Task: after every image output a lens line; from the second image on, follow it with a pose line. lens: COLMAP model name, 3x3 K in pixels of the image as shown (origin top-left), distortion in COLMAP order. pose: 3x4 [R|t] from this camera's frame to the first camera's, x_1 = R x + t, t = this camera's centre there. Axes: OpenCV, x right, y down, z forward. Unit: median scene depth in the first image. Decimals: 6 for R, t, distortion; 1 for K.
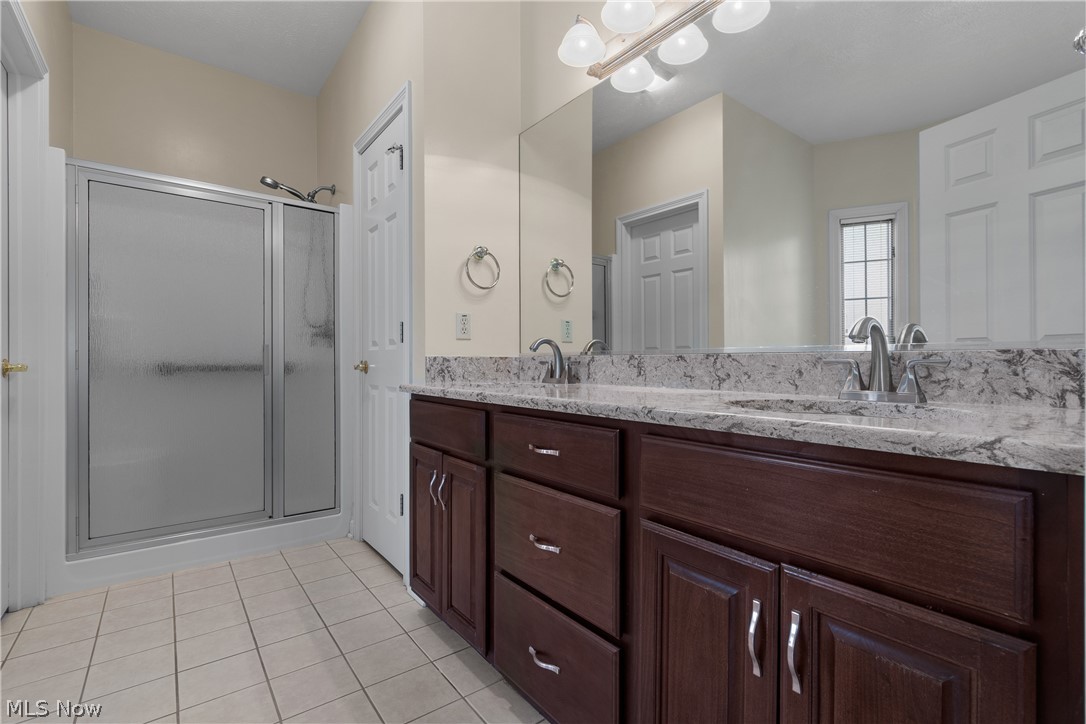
lens RADIAL K [[496.4, 0, 541.7], [0, 496.4, 358.4], [0, 0, 1]] dist [-0.000131, -0.000980]
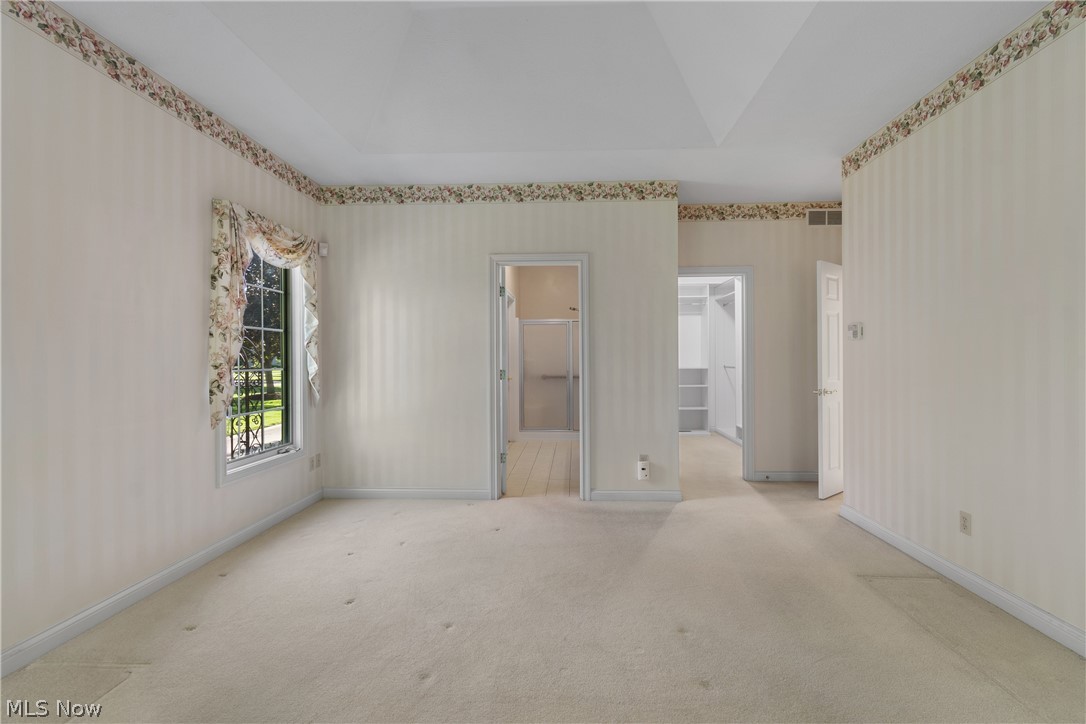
lens RADIAL K [[496.4, 0, 546.2], [0, 496.4, 362.5], [0, 0, 1]] dist [-0.000131, -0.000980]
pose [[0.768469, -0.003196, -0.639879, 1.255998], [0.004581, 0.999989, 0.000508, -0.074651], [0.639870, -0.003321, 0.768476, -1.376388]]
